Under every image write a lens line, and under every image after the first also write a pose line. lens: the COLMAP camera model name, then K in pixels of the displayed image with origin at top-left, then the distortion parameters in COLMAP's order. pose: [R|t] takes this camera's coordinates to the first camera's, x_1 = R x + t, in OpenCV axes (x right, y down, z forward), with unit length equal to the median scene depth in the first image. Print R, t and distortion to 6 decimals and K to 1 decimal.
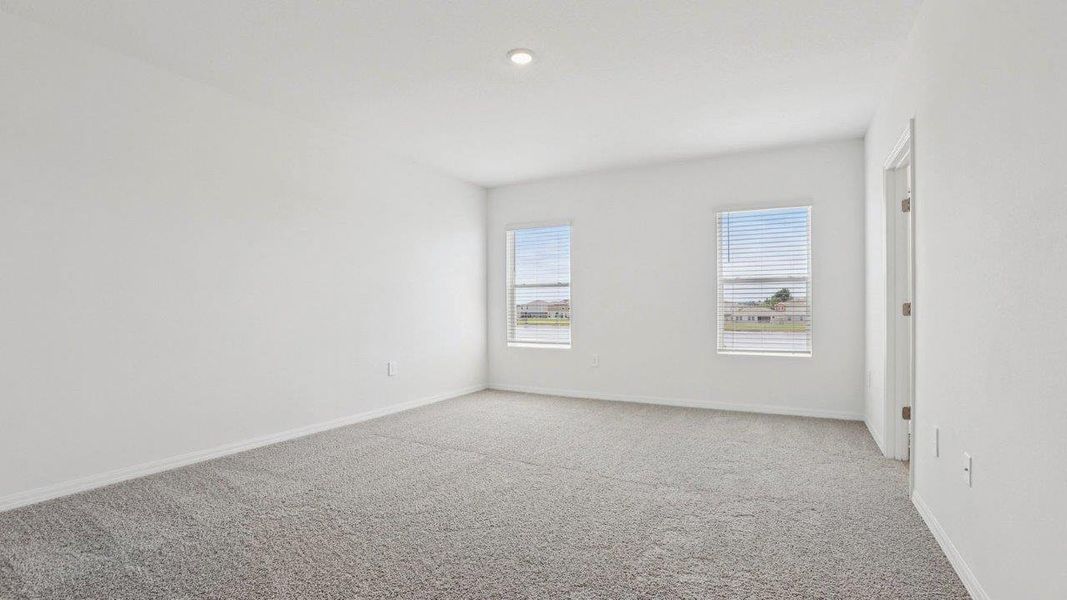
lens RADIAL K [[576.3, 0, 531.2], [0, 576.3, 299.8], [0, 0, 1]] dist [-0.000566, -0.000052]
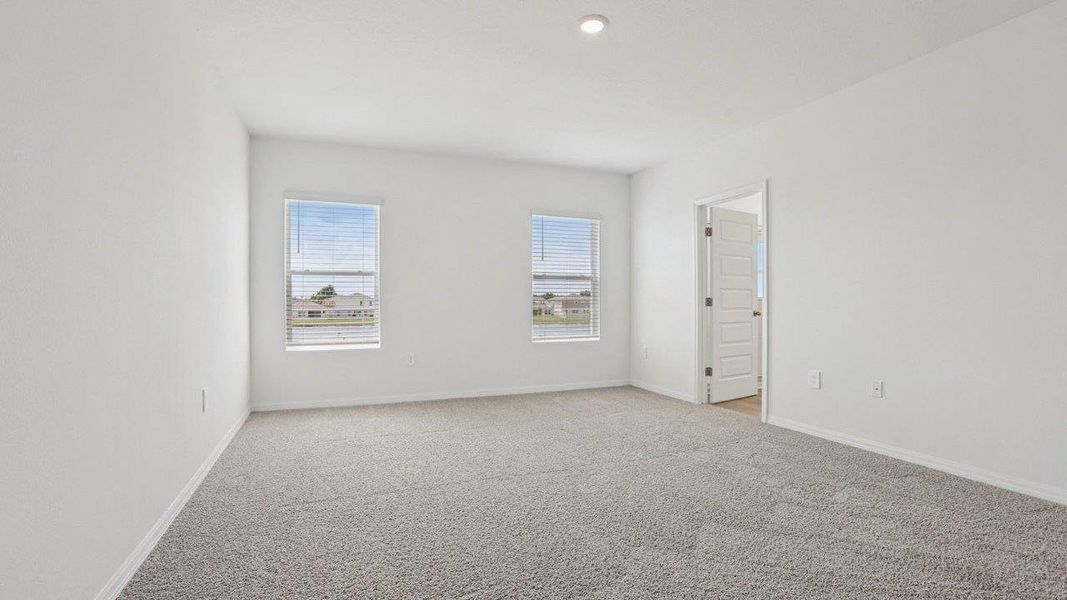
lens RADIAL K [[590.6, 0, 531.7], [0, 590.6, 304.7], [0, 0, 1]] dist [-0.014678, 0.000423]
pose [[0.566459, -0.001364, 0.824089, -0.497434], [-0.012131, 0.999876, 0.009994, 0.007662], [-0.824001, -0.015658, 0.566372, 0.295045]]
